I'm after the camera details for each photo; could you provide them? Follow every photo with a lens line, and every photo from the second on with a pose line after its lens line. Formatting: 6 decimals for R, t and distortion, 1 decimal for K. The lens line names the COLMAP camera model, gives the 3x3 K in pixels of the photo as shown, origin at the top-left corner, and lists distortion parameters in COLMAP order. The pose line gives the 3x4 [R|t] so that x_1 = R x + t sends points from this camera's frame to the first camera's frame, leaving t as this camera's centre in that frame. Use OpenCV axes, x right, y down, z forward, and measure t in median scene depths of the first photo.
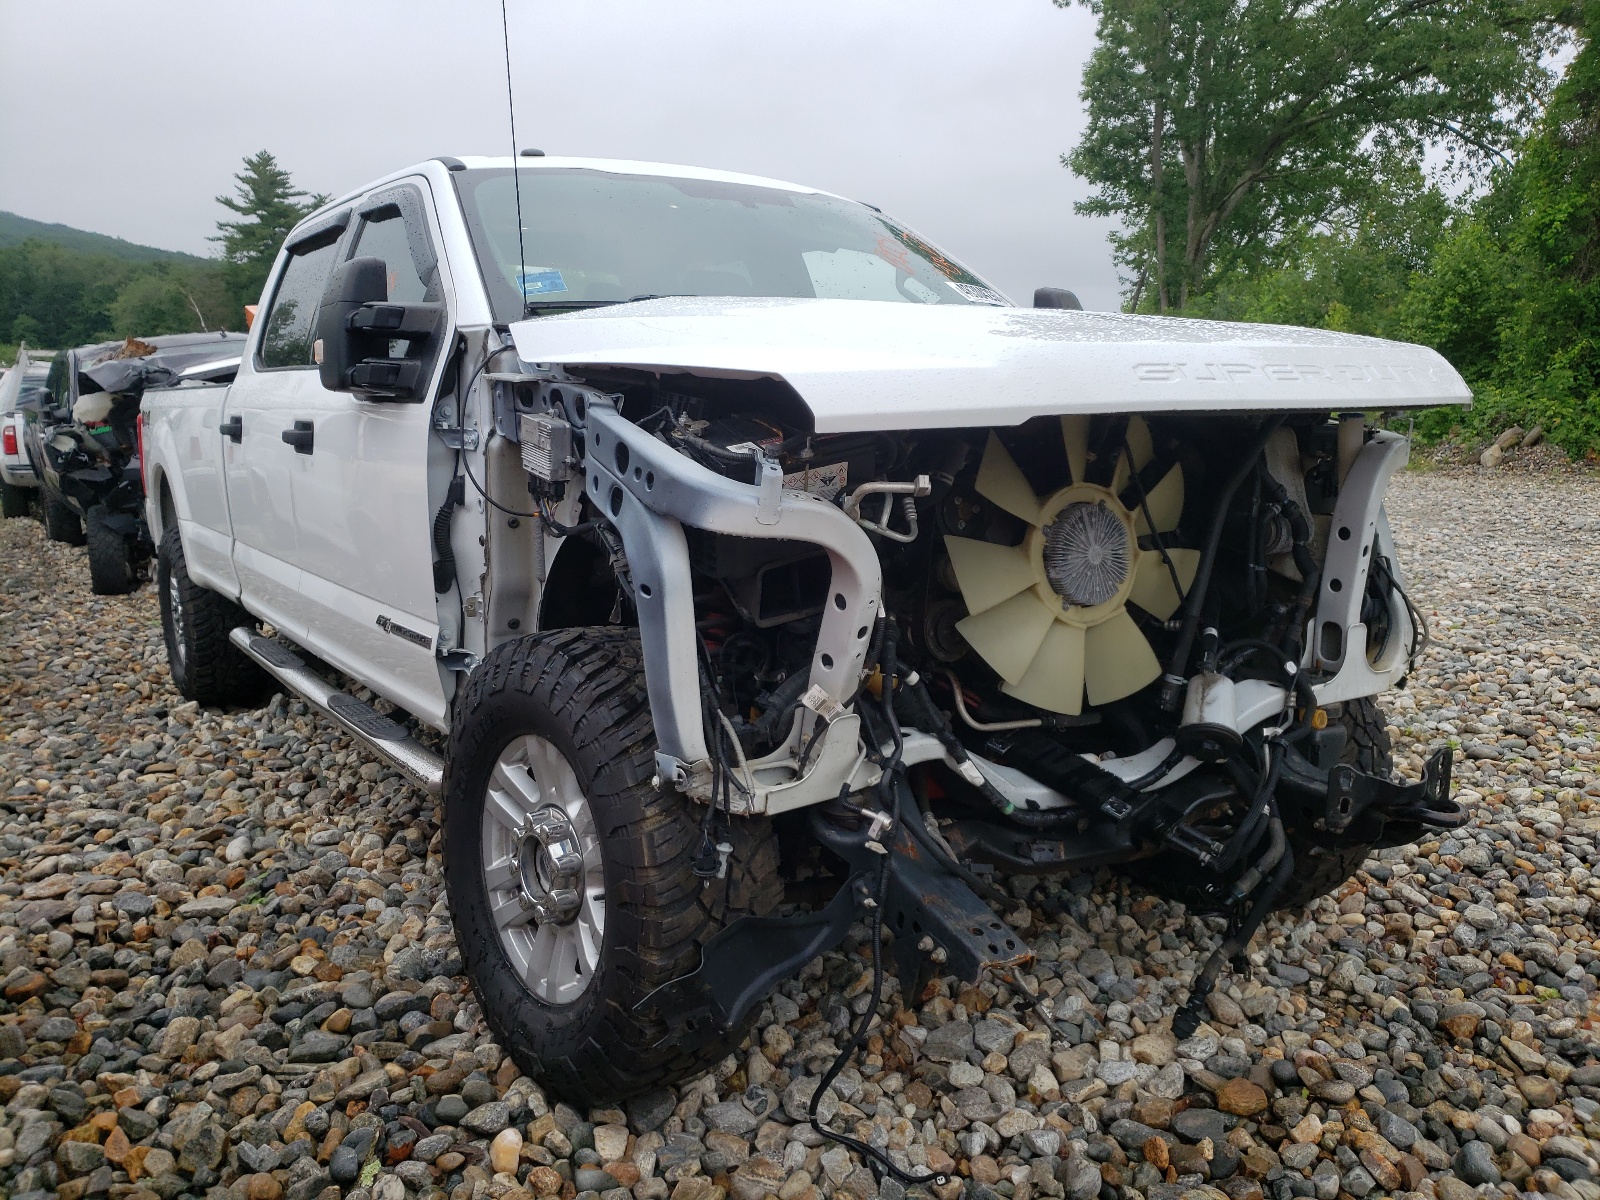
lens RADIAL K [[1233.1, 0, 809.3], [0, 1233.1, 593.0], [0, 0, 1]] dist [0.026347, -0.004278]
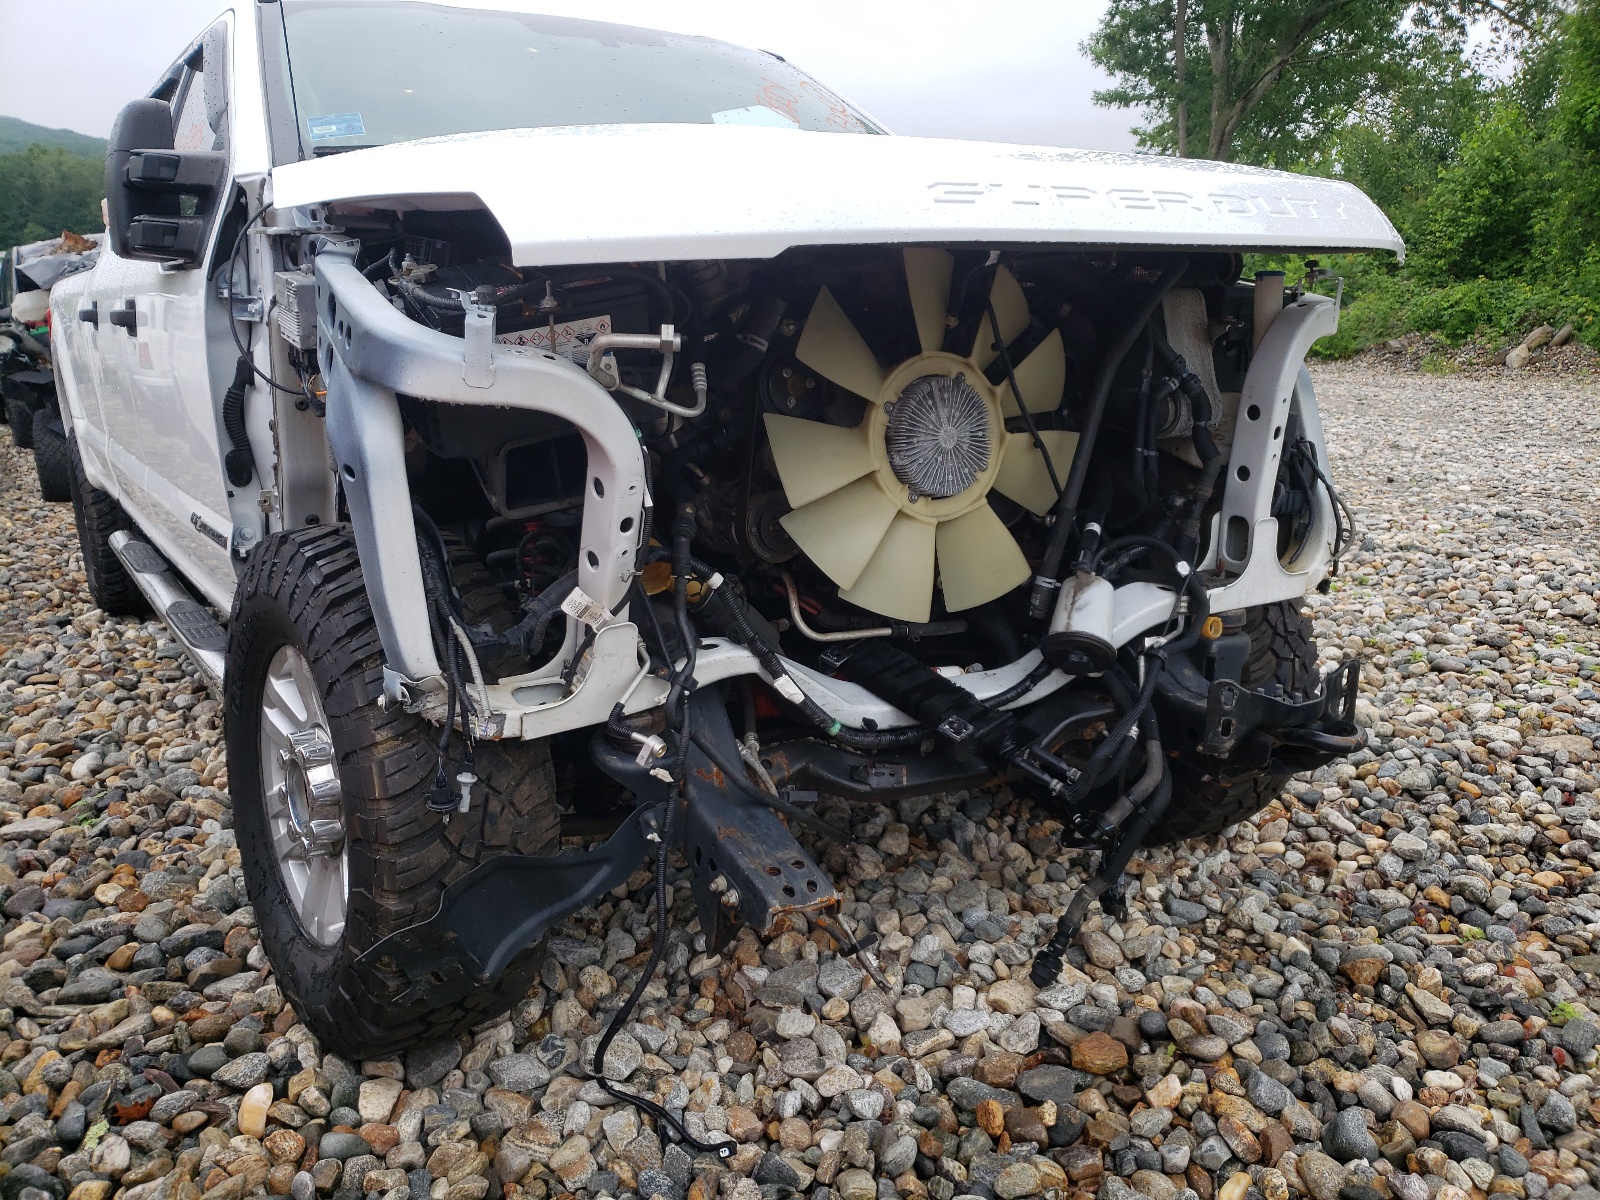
lens RADIAL K [[1233.1, 0, 790.3], [0, 1233.1, 604.7], [0, 0, 1]] dist [0.026347, -0.004278]
pose [[0.999650, 0.000254, -0.026472, 0.139787], [0.001900, 0.996688, 0.081298, 0.014886], [0.026405, -0.081320, 0.996338, 0.130531]]
